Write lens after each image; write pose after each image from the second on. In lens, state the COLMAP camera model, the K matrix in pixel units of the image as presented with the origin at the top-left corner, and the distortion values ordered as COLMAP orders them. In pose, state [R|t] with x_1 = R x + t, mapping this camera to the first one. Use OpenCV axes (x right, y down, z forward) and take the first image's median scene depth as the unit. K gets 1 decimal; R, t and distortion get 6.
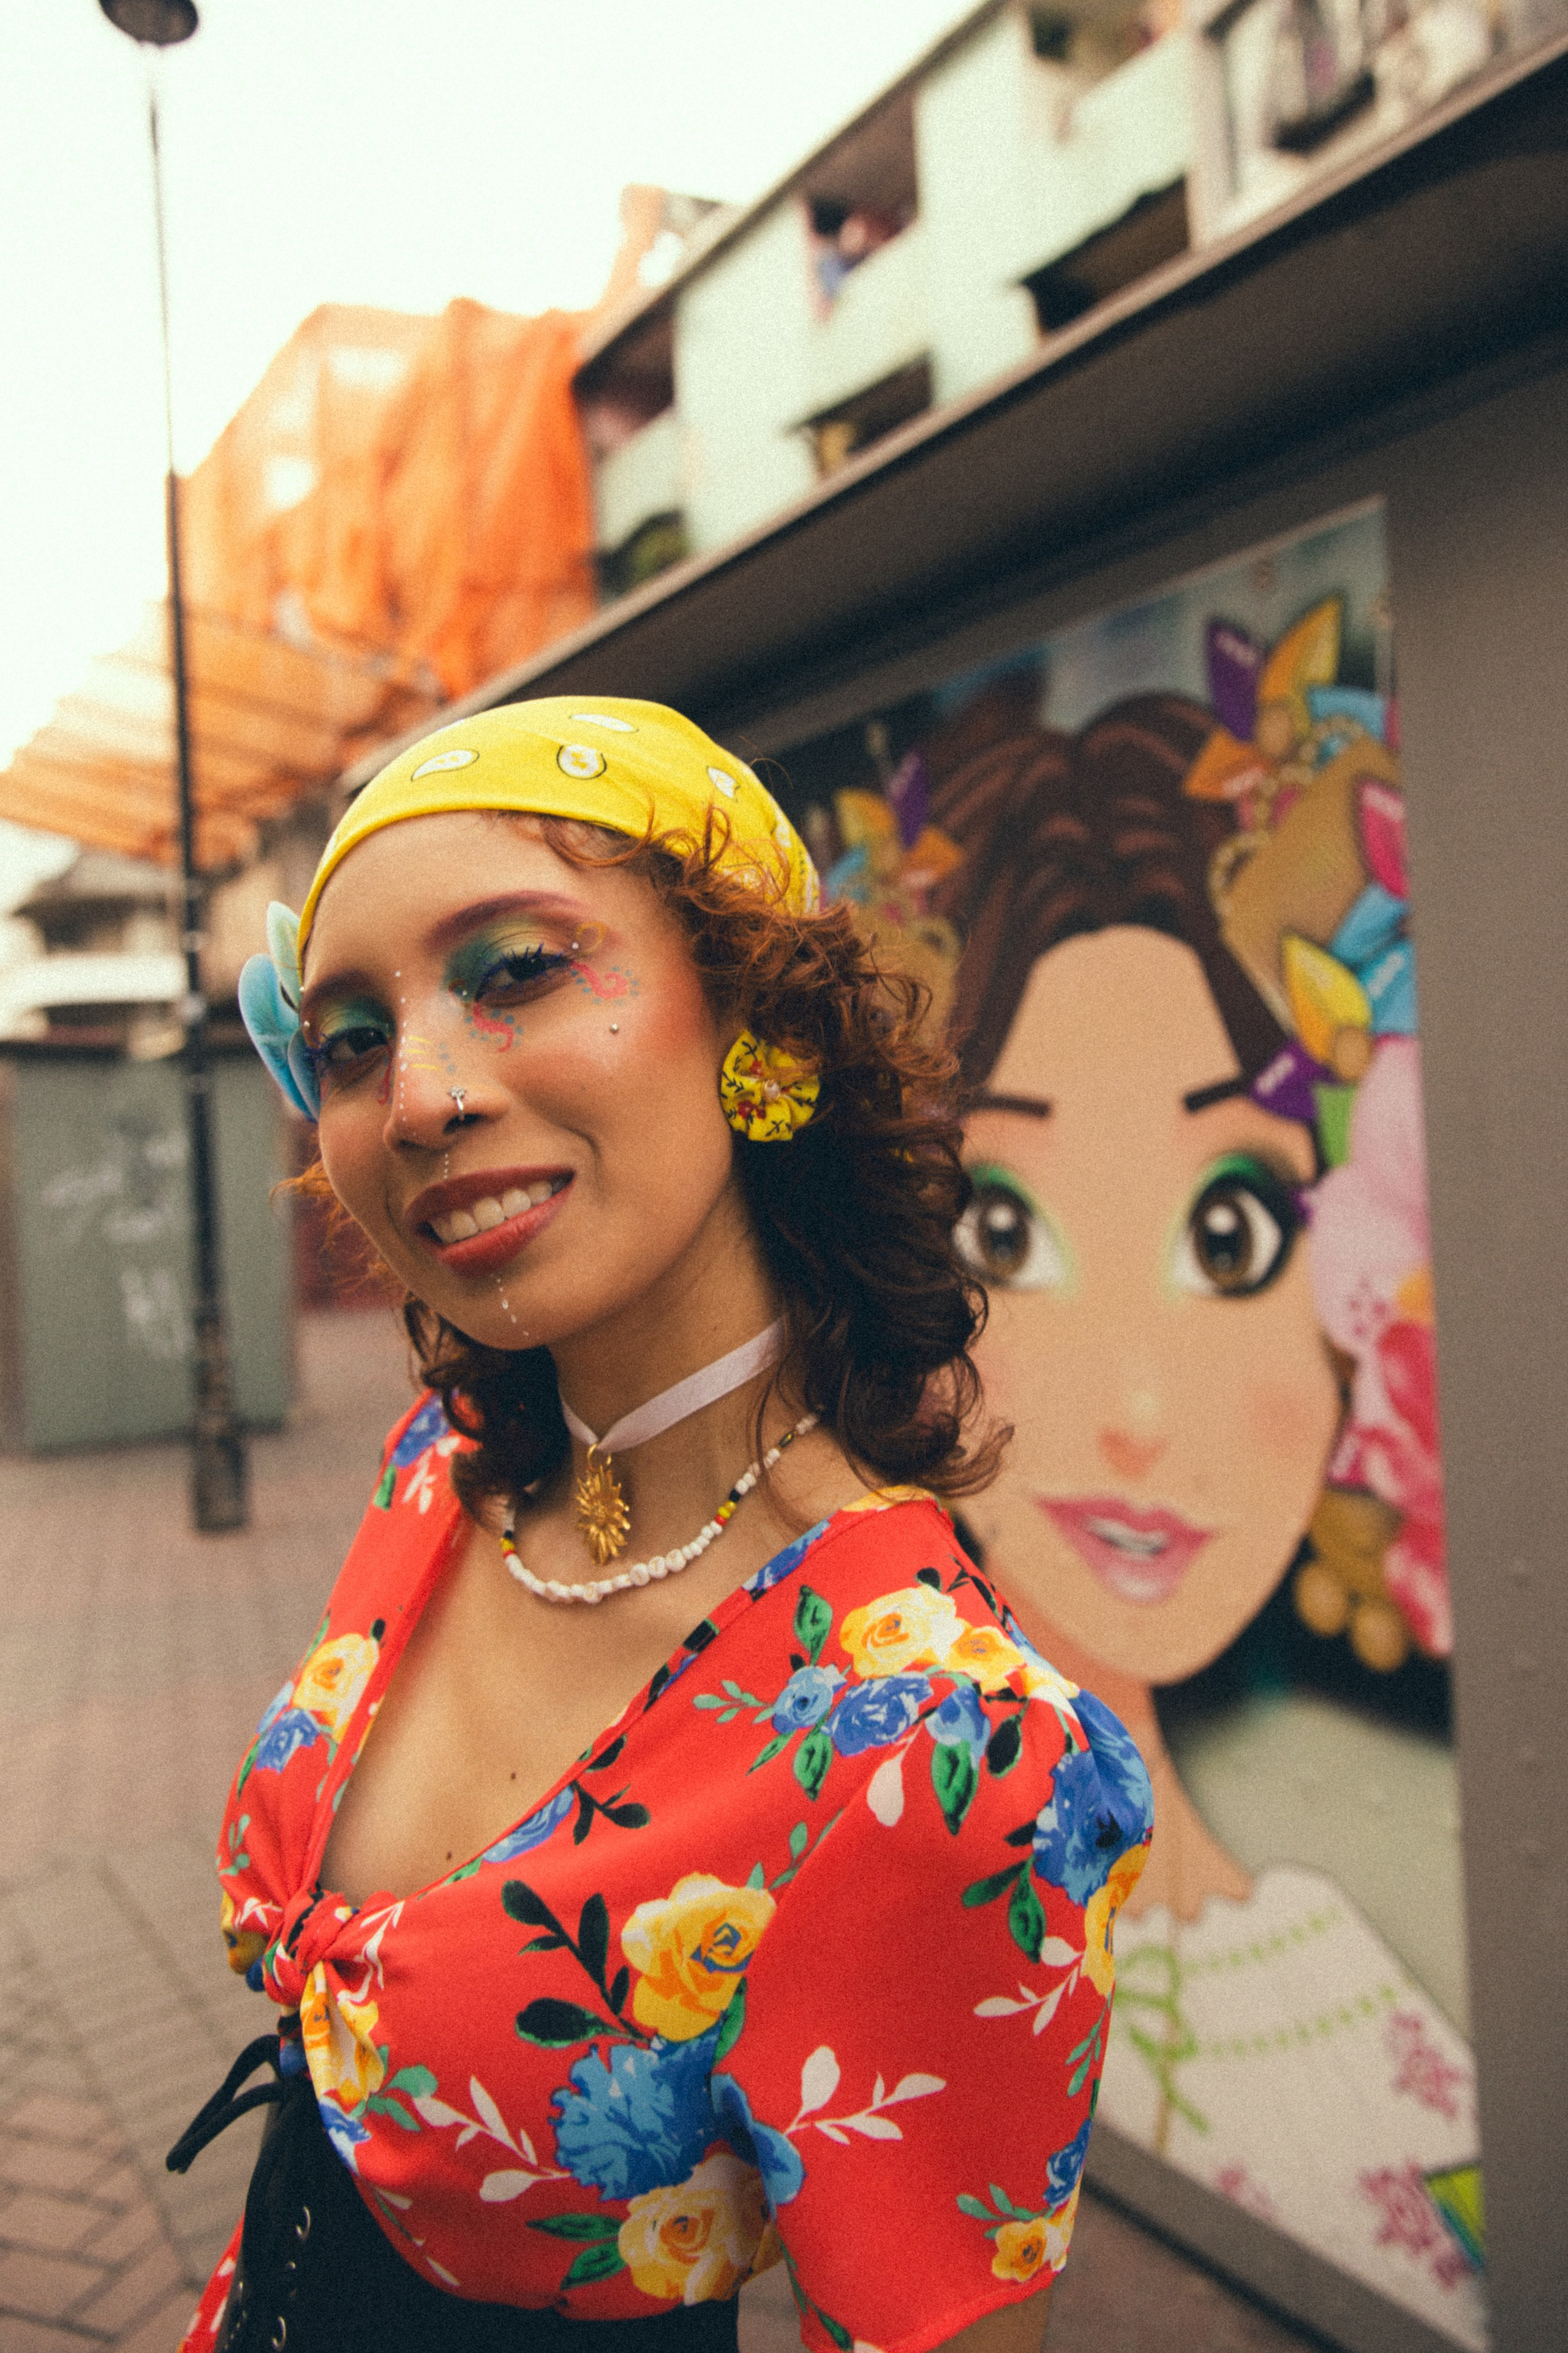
lens RADIAL K [[1695.6, 0, 797.3], [0, 1695.6, 1104.5], [0, 0, 1]] dist [-0.055503, 0.068944]
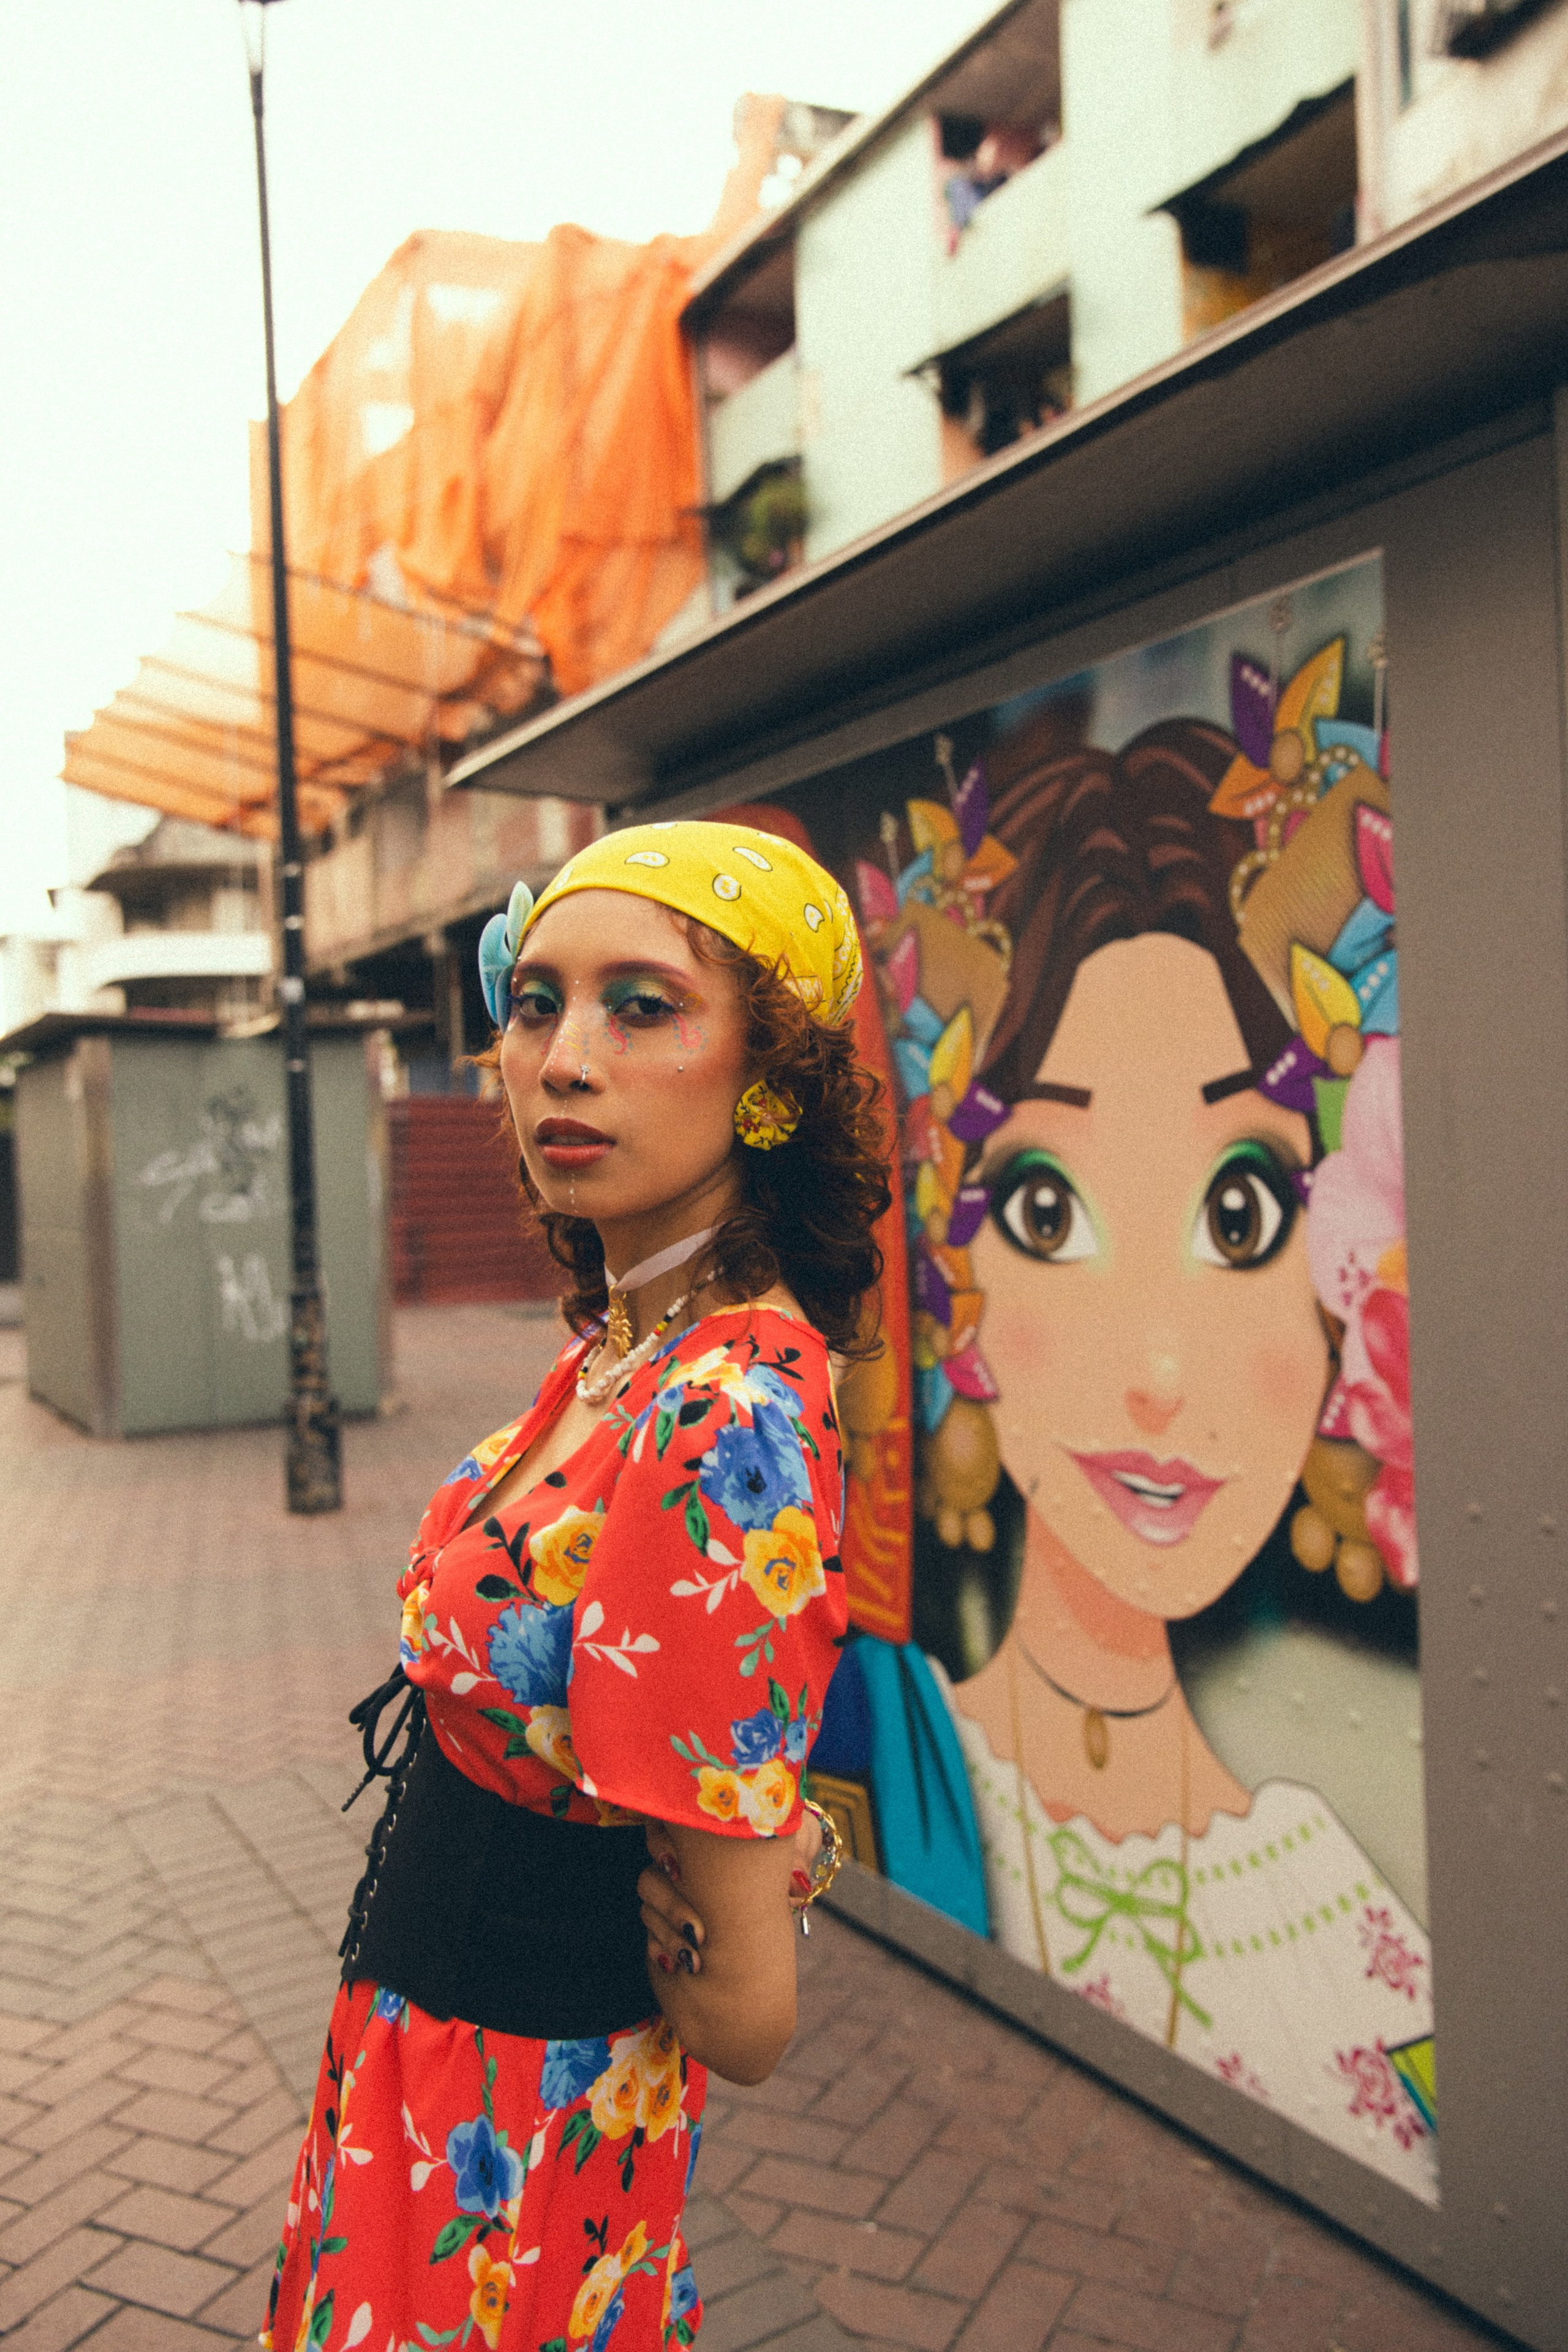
lens RADIAL K [[1823.7, 0, 784.0], [0, 1823.7, 1176.0], [0, 0, 1]] dist [-0.005053, 0.057538]
pose [[0.997150, 0.020902, -0.072487, 0.041178], [-0.017851, 0.998938, 0.042477, 0.007113], [0.073298, -0.041062, 0.996464, -0.203926]]
